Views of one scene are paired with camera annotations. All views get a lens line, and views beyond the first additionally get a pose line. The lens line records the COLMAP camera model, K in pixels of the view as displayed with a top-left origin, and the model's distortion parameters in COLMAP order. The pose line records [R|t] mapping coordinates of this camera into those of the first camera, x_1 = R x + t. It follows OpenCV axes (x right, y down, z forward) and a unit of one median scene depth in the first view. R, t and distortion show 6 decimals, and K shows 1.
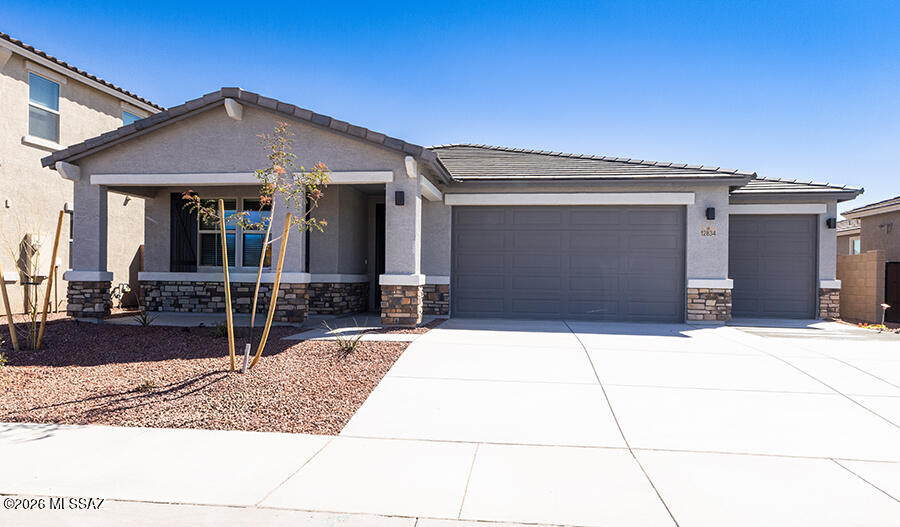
lens RADIAL K [[584.7, 0, 448.3], [0, 584.7, 264.1], [0, 0, 1]] dist [0.015332, 0.001156]
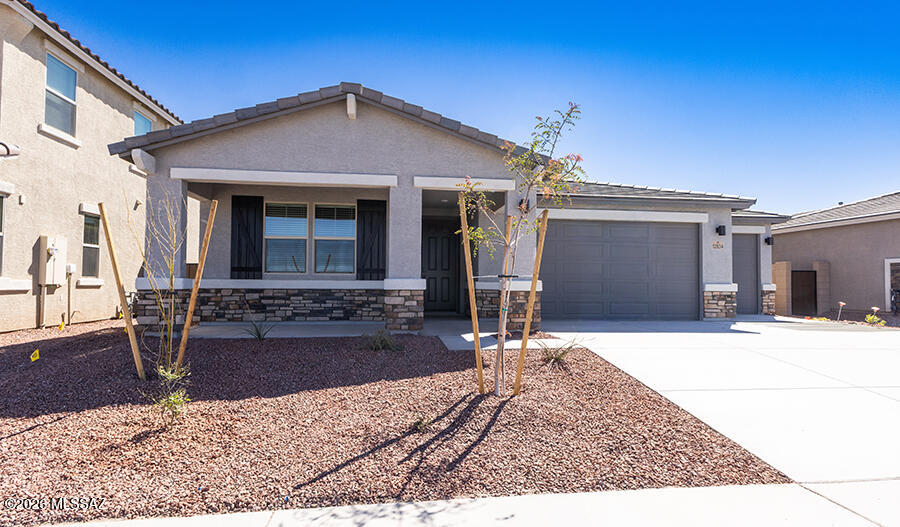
lens RADIAL K [[453.7, 0, 449.3], [0, 453.7, 263.2], [0, 0, 1]] dist [0.021661, -0.007578]
pose [[0.967911, 0.006481, 0.251211, -0.375280], [-0.000594, 0.999724, -0.023501, 0.006007], [-0.251294, 0.022598, 0.967647, 0.240669]]
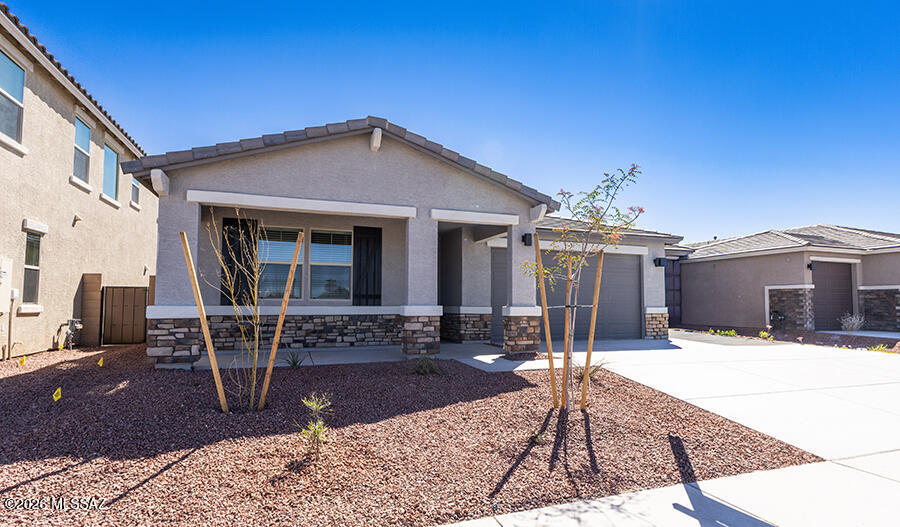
lens RADIAL K [[453.7, 0, 451.8], [0, 453.7, 272.1], [0, 0, 1]] dist [0.021661, -0.007578]
pose [[0.889457, 0.024411, 0.456366, -0.564563], [-0.002451, 0.998813, -0.048651, -0.005056], [-0.457012, 0.042154, 0.888461, 0.258441]]
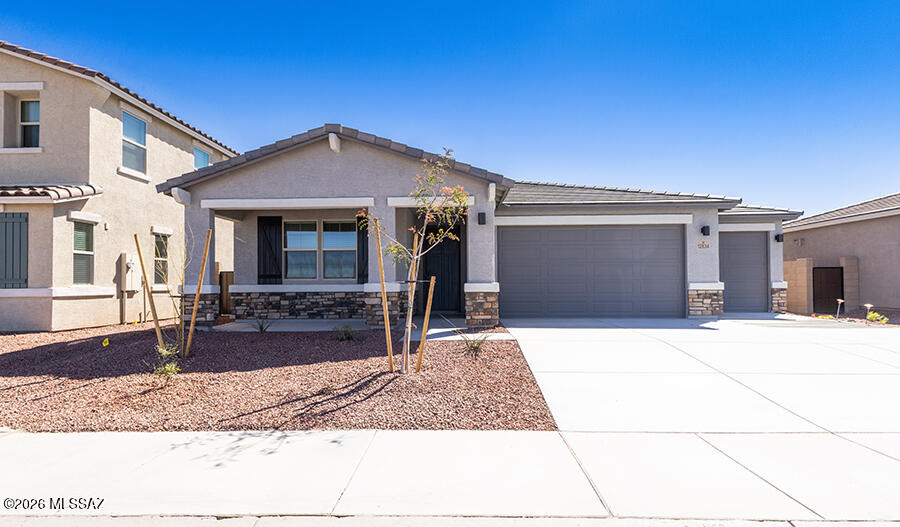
lens RADIAL K [[453.7, 0, 447.5], [0, 453.7, 268.8], [0, 0, 1]] dist [0.021661, -0.007578]
pose [[0.995275, -0.014505, 0.096006, -0.221356], [0.015858, 0.999785, -0.013340, 0.000362], [-0.095792, 0.014799, 0.995291, 0.082746]]
